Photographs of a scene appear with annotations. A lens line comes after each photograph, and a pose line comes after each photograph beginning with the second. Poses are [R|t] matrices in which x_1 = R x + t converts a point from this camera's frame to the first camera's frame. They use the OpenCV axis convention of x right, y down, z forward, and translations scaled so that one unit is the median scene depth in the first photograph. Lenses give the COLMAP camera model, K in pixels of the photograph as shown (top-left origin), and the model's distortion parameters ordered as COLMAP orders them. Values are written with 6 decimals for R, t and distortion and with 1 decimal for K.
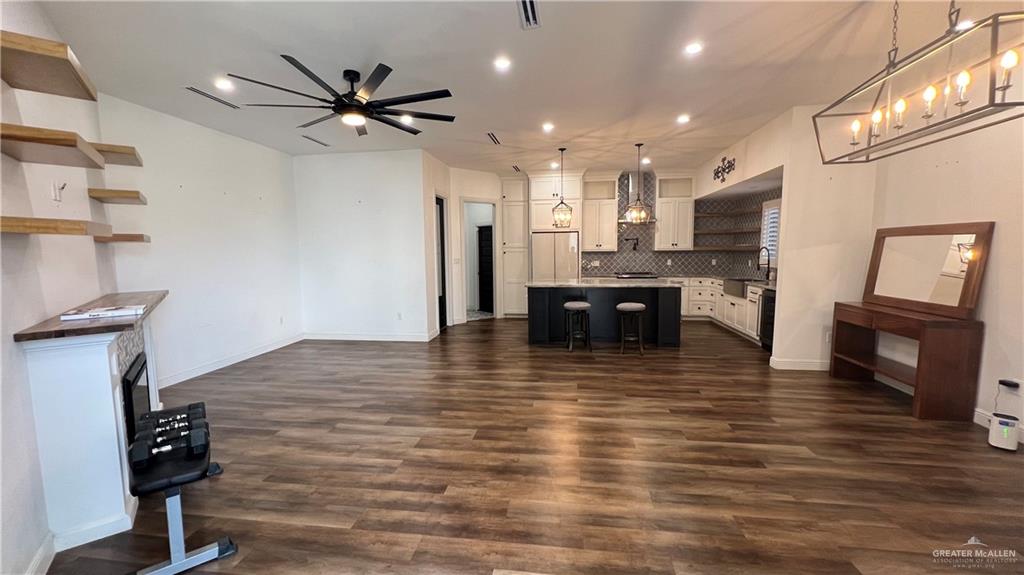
lens RADIAL K [[408.9, 0, 509.4], [0, 408.9, 285.3], [0, 0, 1]] dist [-0.000840, -0.000105]
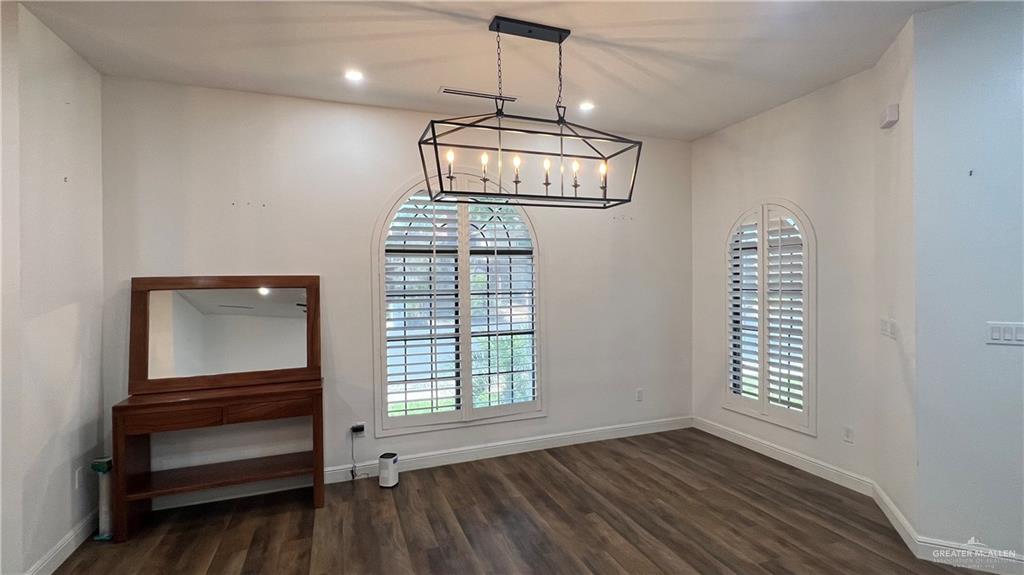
lens RADIAL K [[463.5, 0, 511.1], [0, 463.5, 287.7], [0, 0, 1]] dist [0.003814, 0.000195]
pose [[-0.467311, -0.008123, 0.884055, -0.011967], [0.095851, 0.993598, 0.059796, -0.079988], [-0.878881, 0.112680, -0.463541, 0.594021]]
